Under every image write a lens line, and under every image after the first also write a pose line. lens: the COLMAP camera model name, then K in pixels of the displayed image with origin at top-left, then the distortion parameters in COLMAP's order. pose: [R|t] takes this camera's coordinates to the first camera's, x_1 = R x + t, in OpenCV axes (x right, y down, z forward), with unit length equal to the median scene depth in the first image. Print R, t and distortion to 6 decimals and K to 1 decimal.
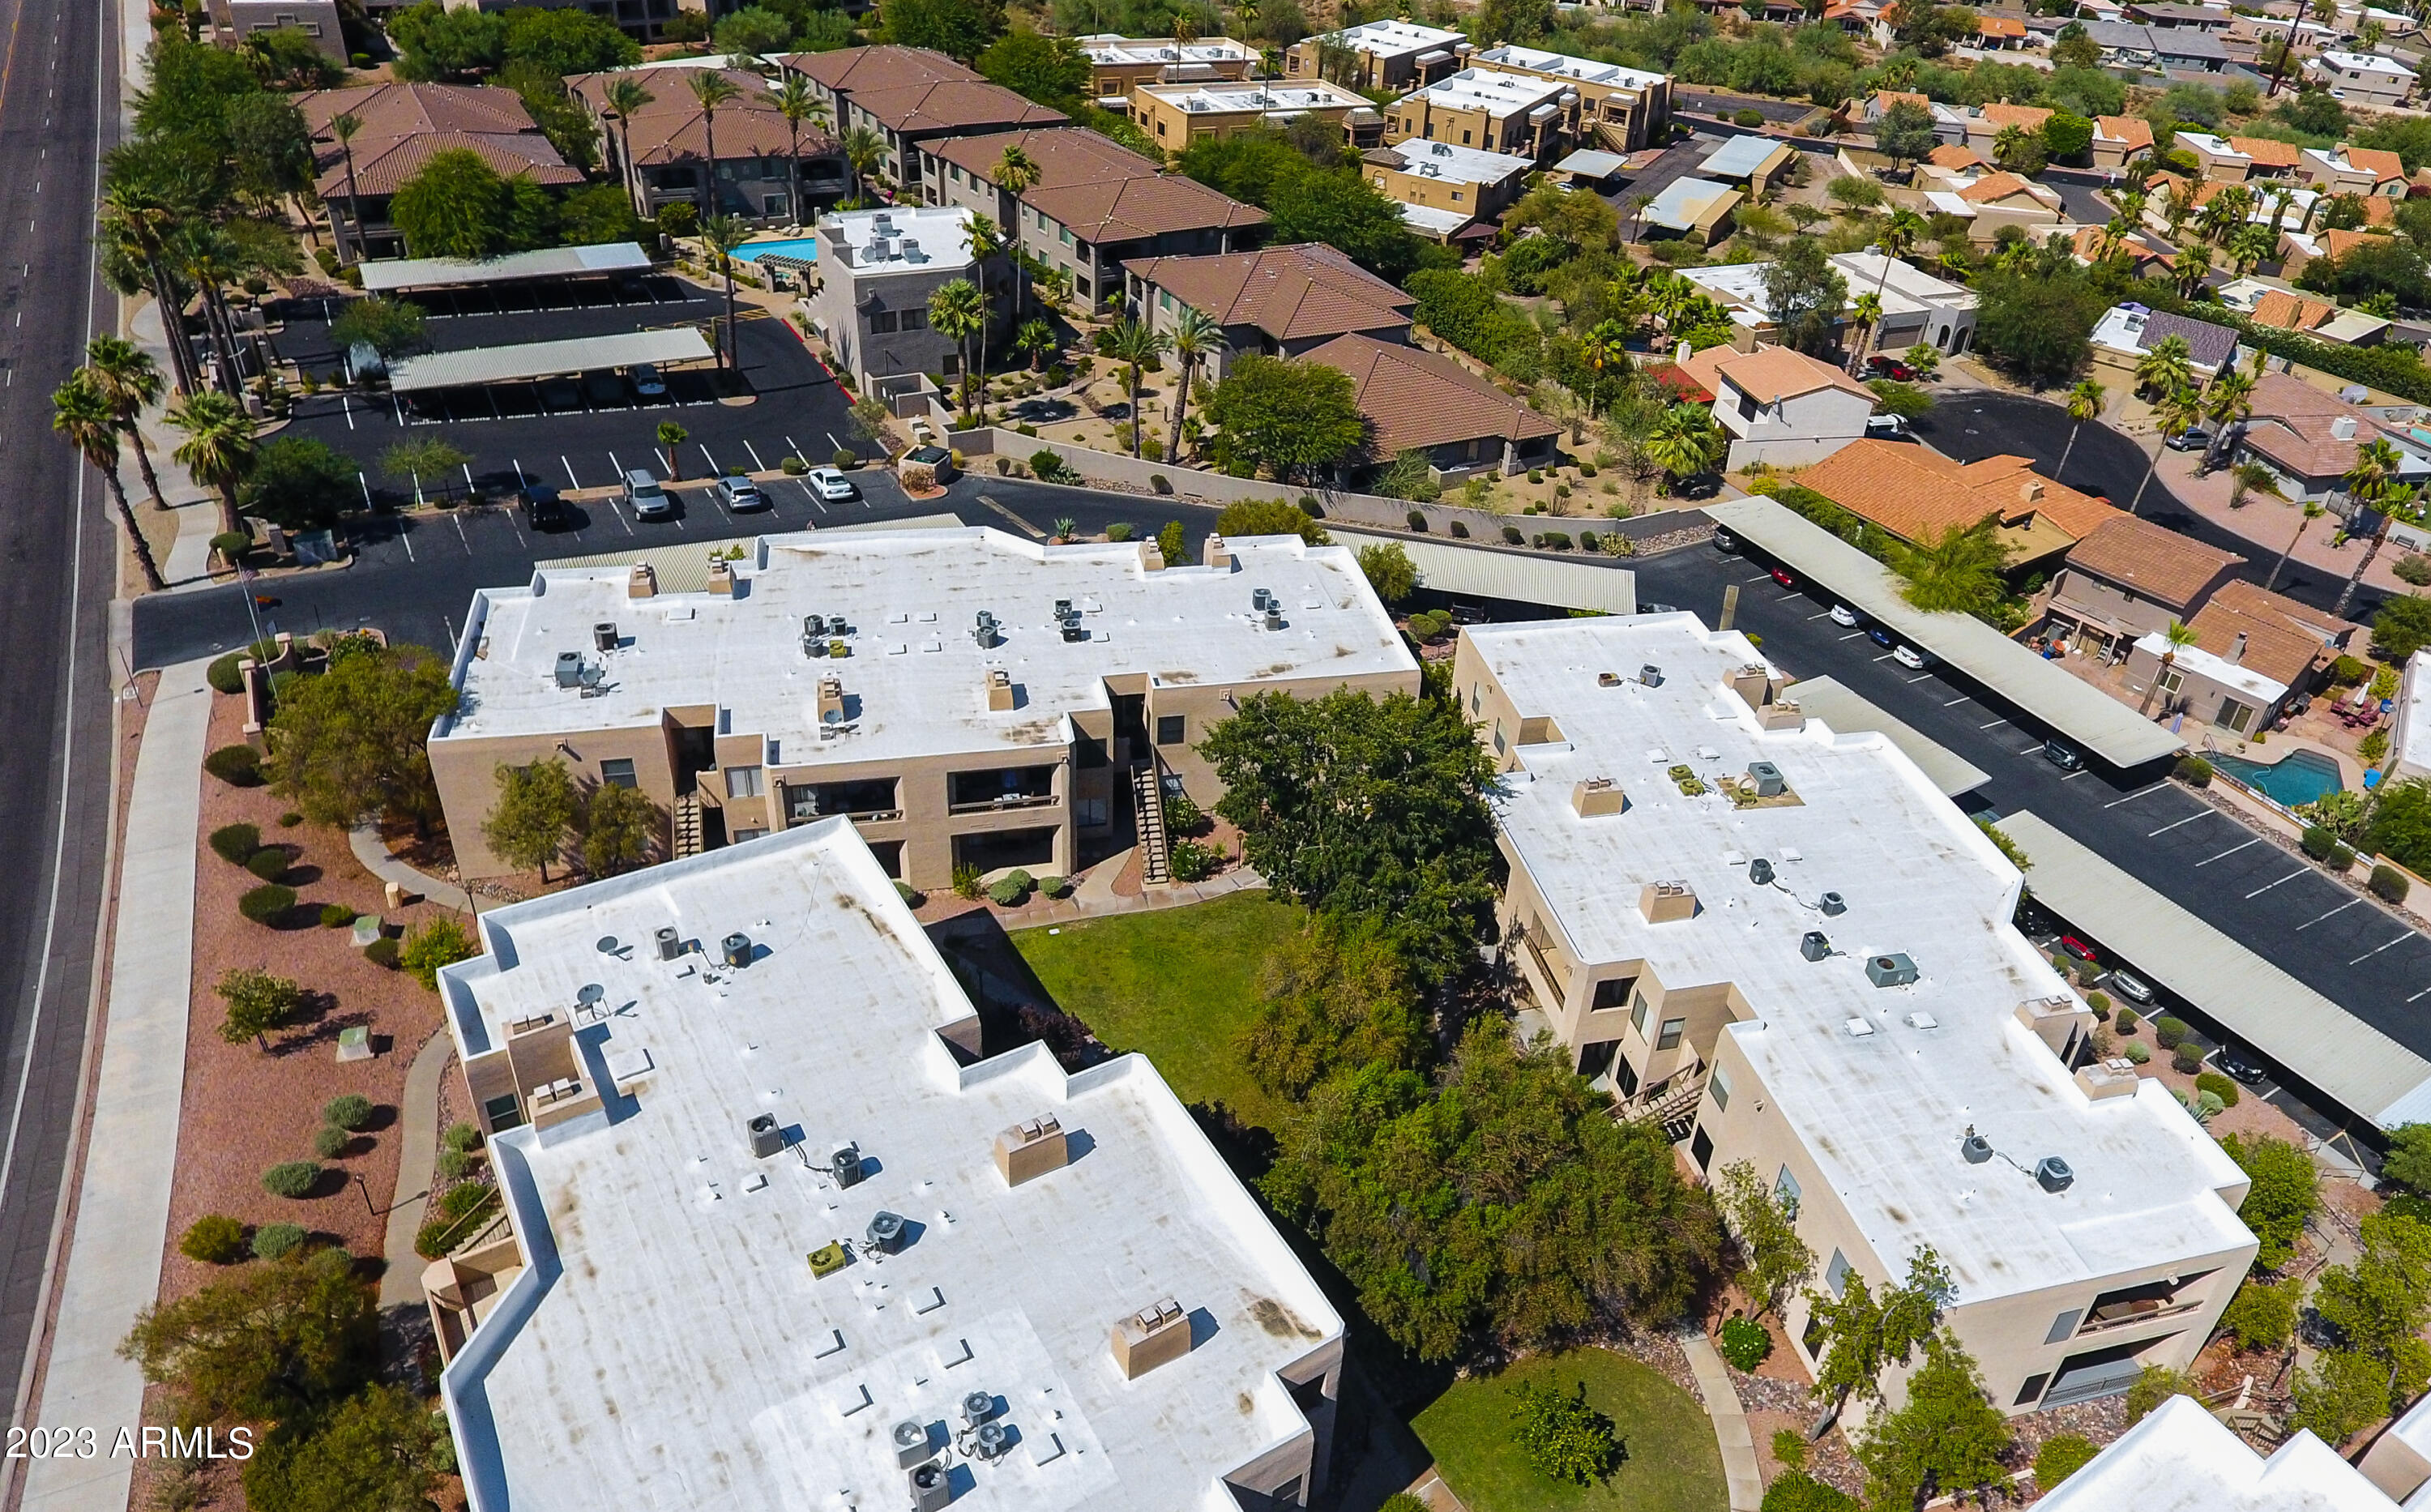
lens RADIAL K [[1605.4, 0, 1344.8], [0, 1605.4, 760.5], [0, 0, 1]] dist [-0.002392, -0.002991]
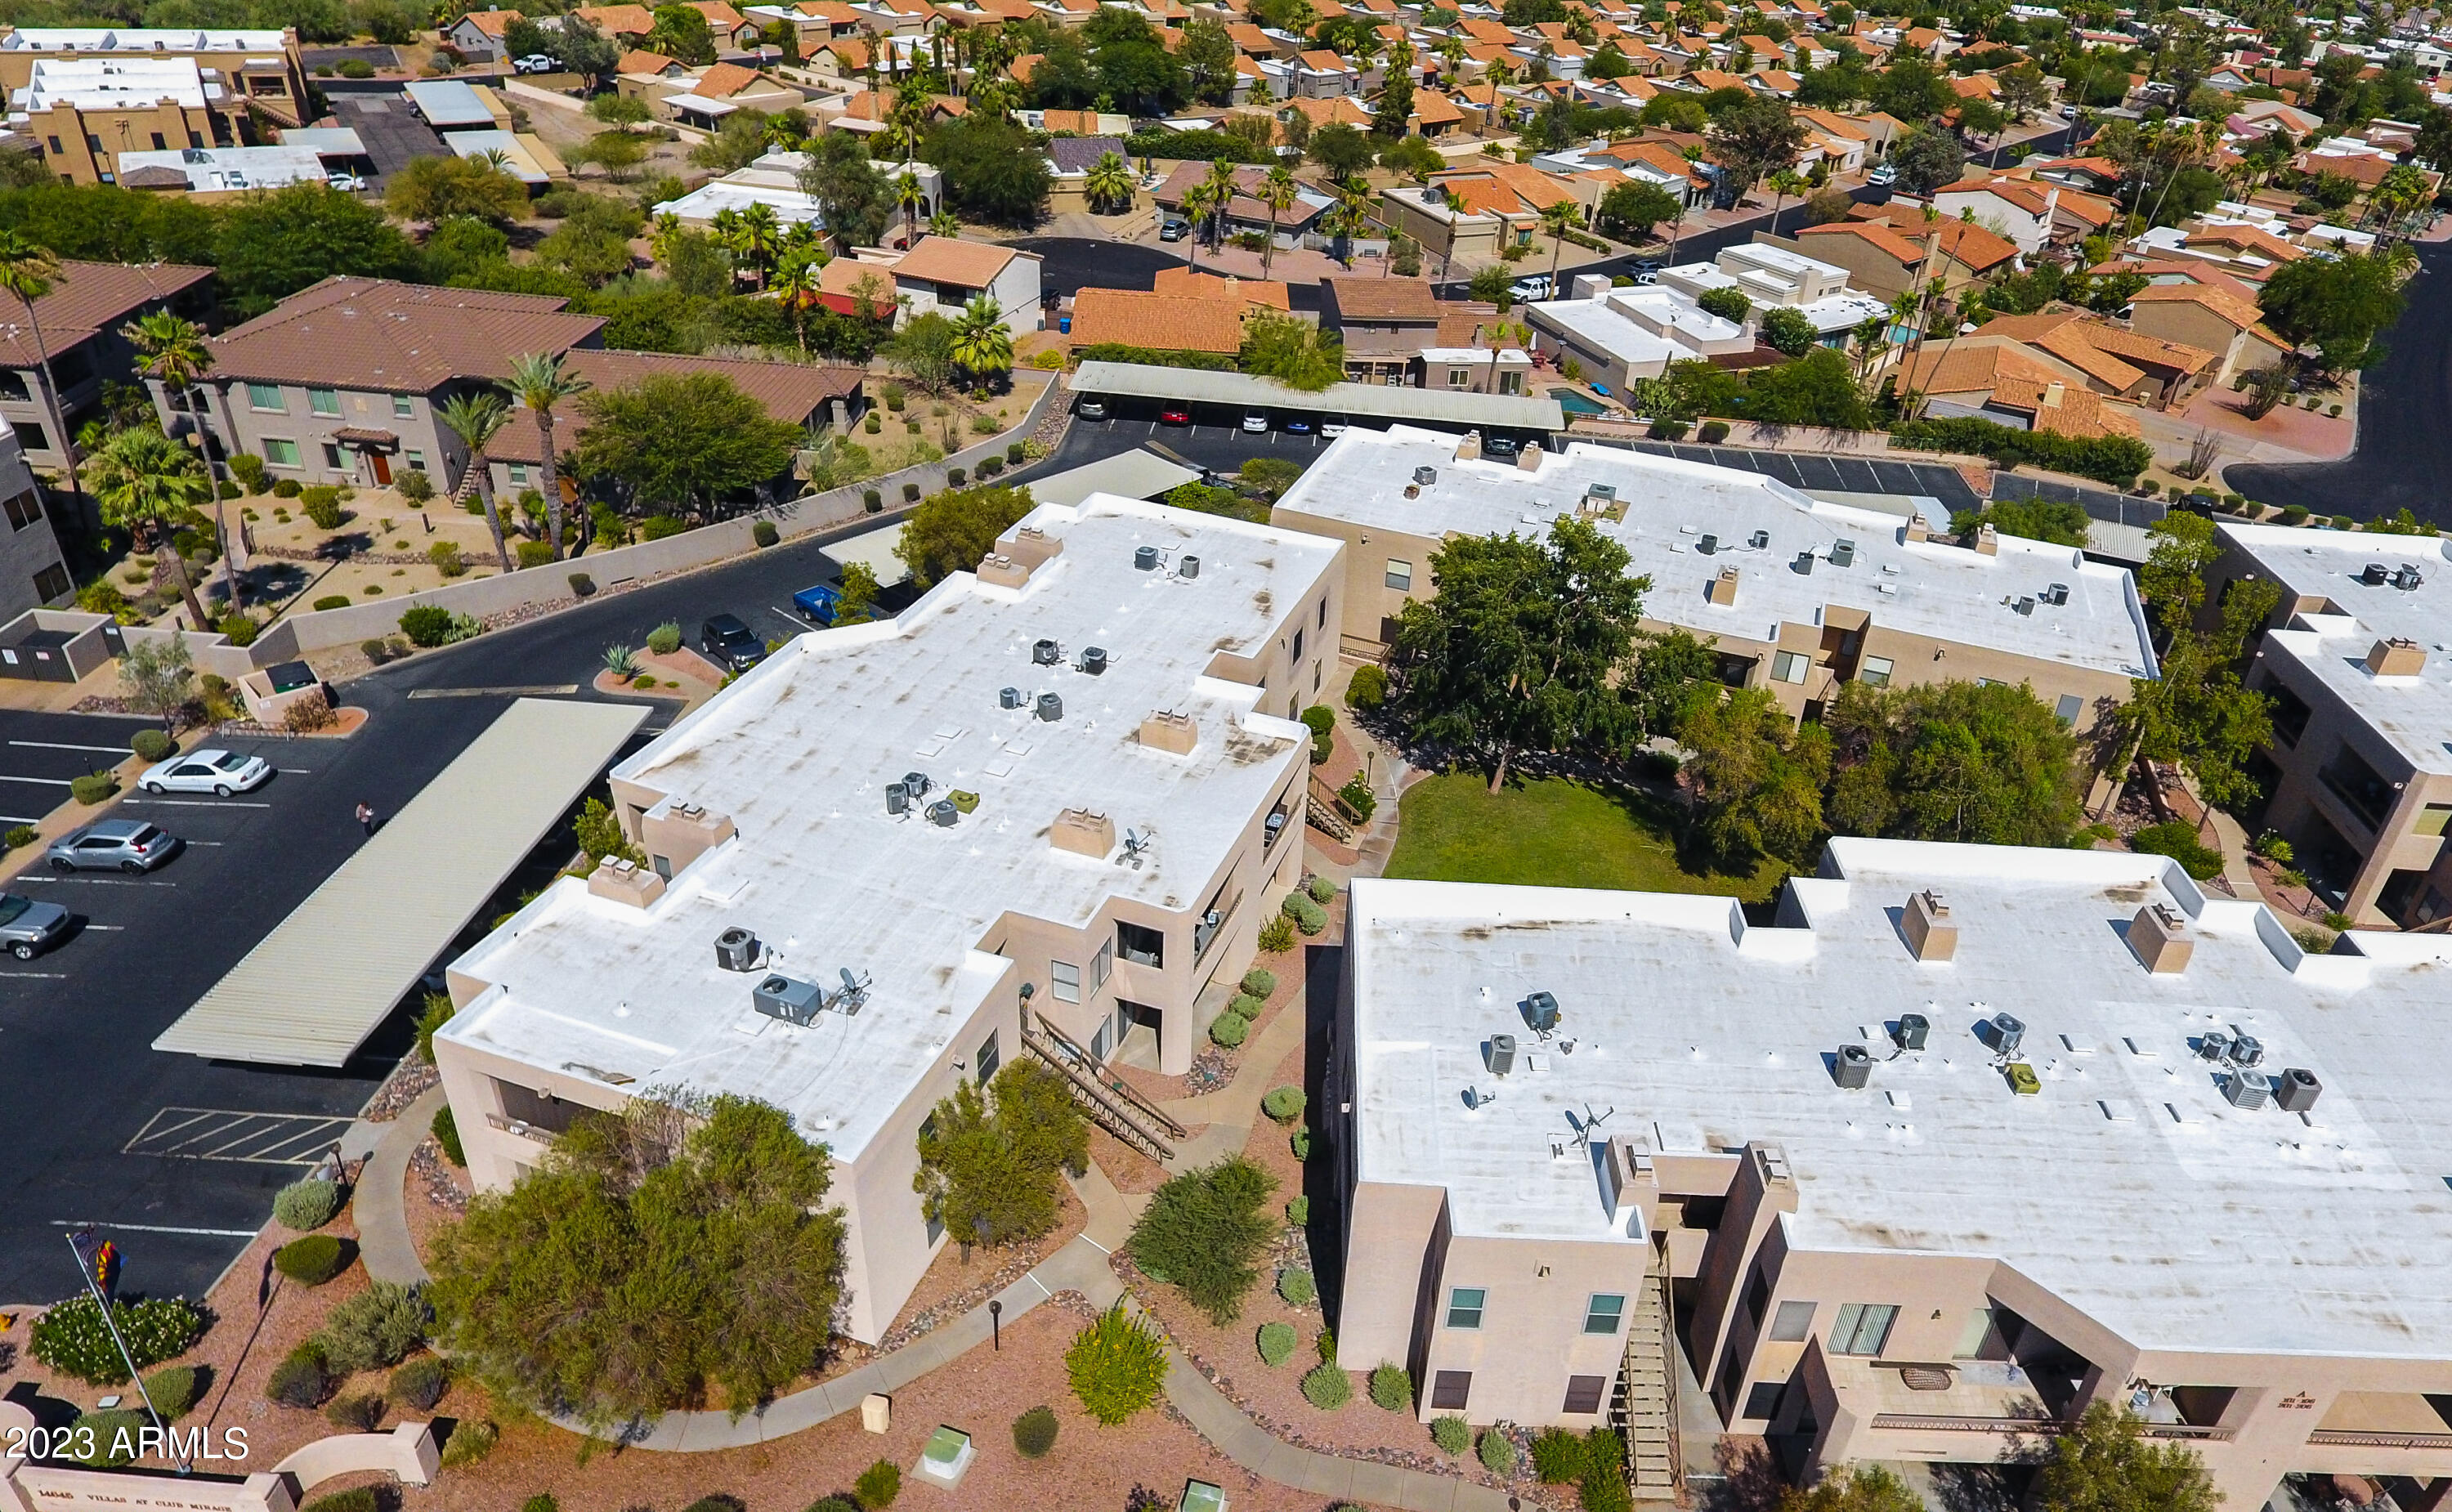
lens RADIAL K [[1604.3, 0, 1328.4], [0, 1604.3, 756.9], [0, 0, 1]] dist [-0.002094, -0.004564]
pose [[0.543283, -0.476162, 0.691457, -0.487627], [0.445072, 0.861697, 0.243699, -0.129093], [-0.711867, 0.175351, 0.680072, 0.243536]]
